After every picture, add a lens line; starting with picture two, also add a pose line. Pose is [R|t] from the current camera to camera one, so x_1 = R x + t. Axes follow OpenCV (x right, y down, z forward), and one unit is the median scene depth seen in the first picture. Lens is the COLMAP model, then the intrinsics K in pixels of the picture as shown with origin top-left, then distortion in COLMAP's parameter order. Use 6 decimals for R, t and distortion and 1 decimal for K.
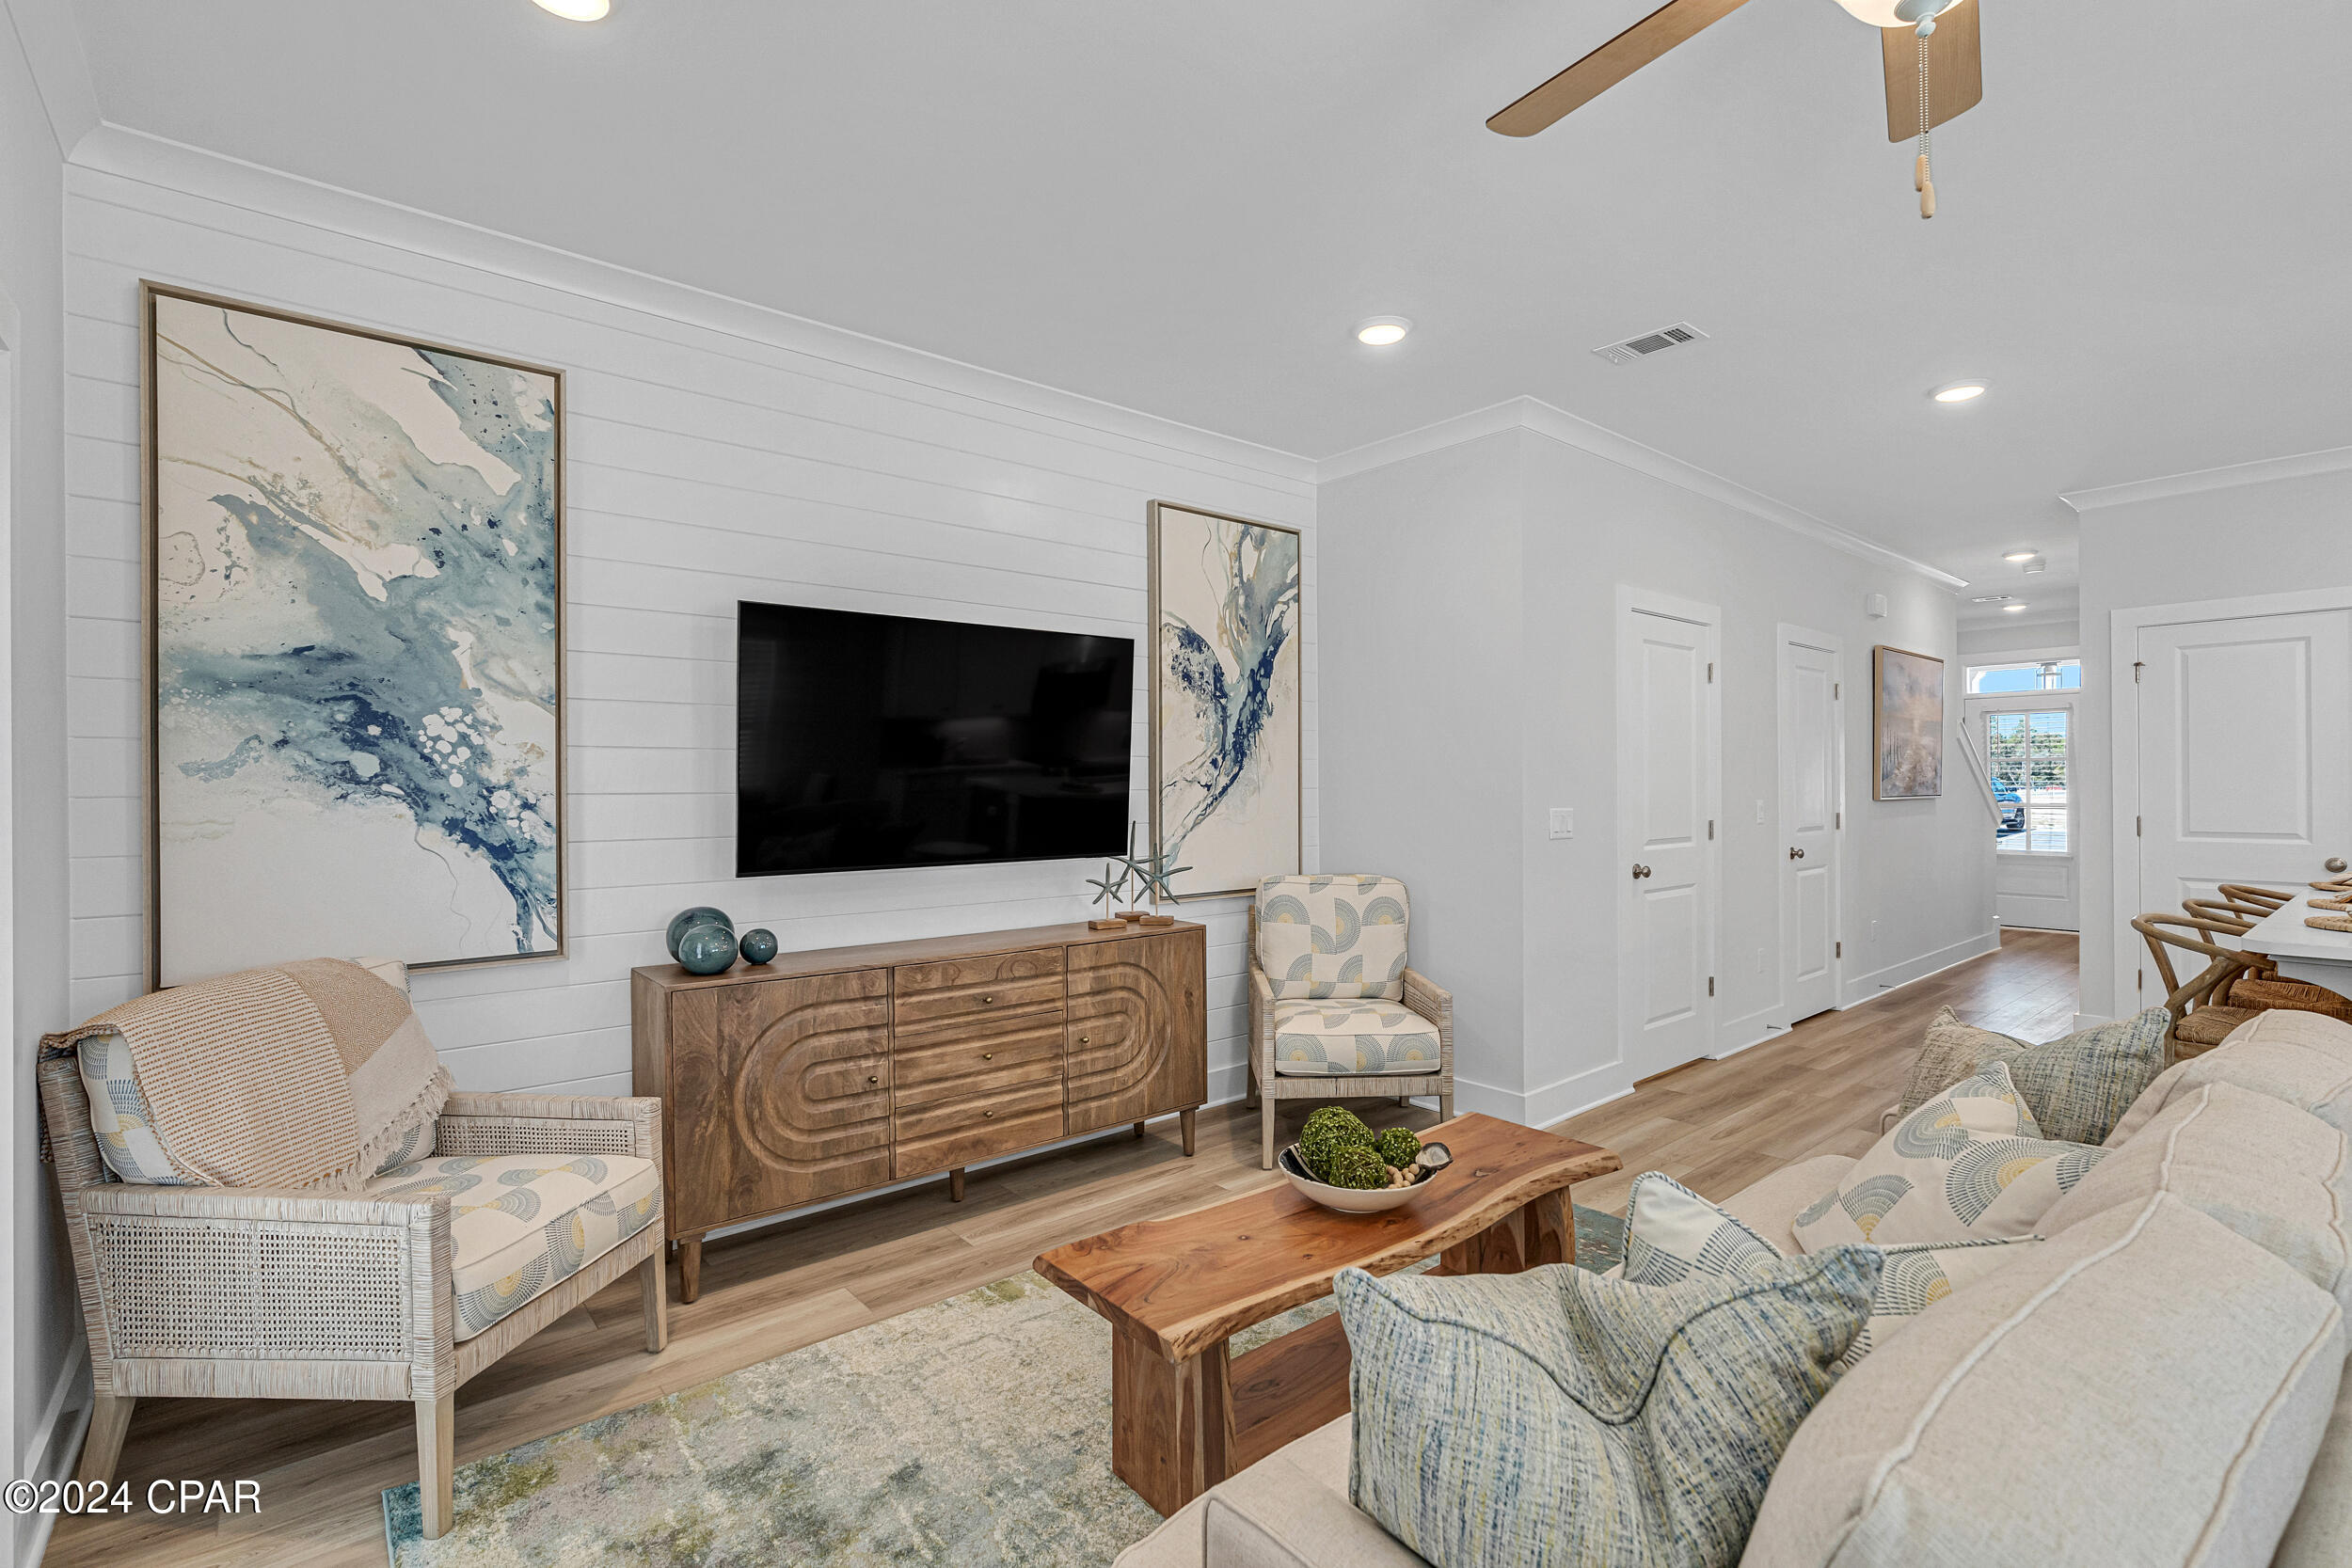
lens RADIAL K [[1059.7, 0, 1197.2], [0, 1059.7, 788.7], [0, 0, 1]] dist [-0.014502, 0.002642]
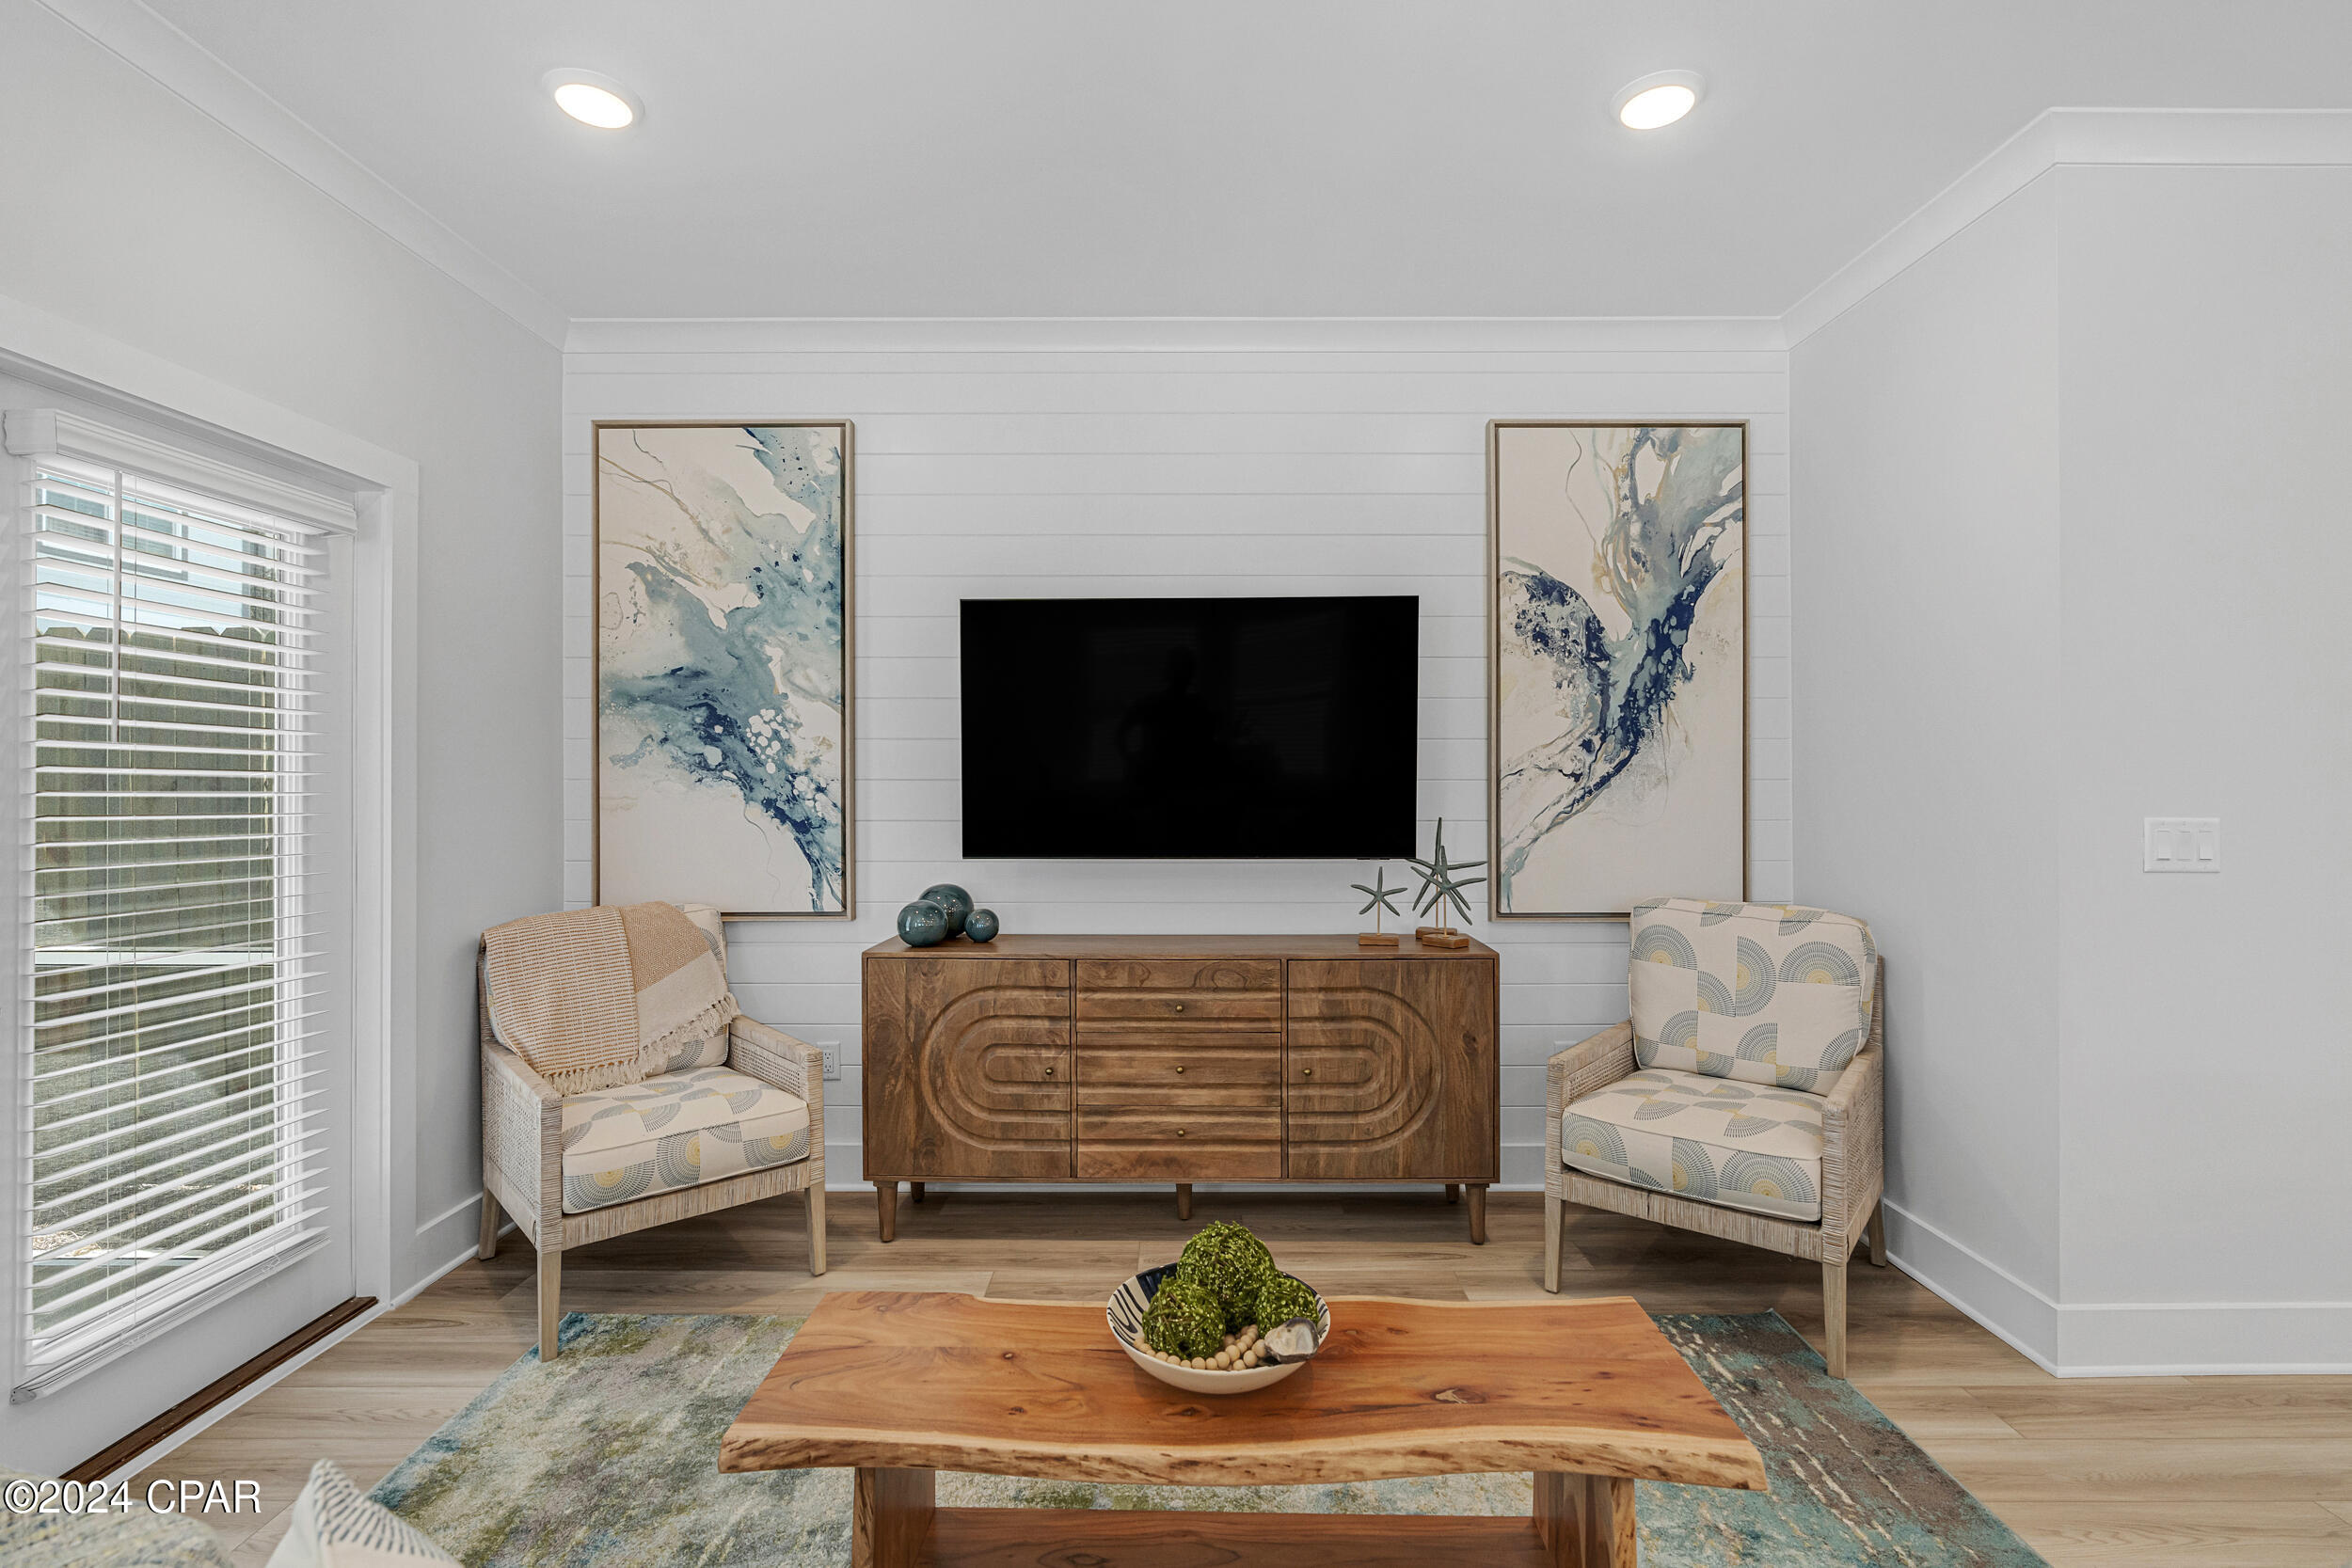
lens RADIAL K [[1059.7, 0, 1182.8], [0, 1059.7, 776.7], [0, 0, 1]] dist [-0.014502, 0.002642]
pose [[0.759877, 0.004769, -0.650049, 0.420895], [-0.005341, 0.999985, 0.001093, -0.001404], [0.650045, 0.002642, 0.759891, 0.322949]]
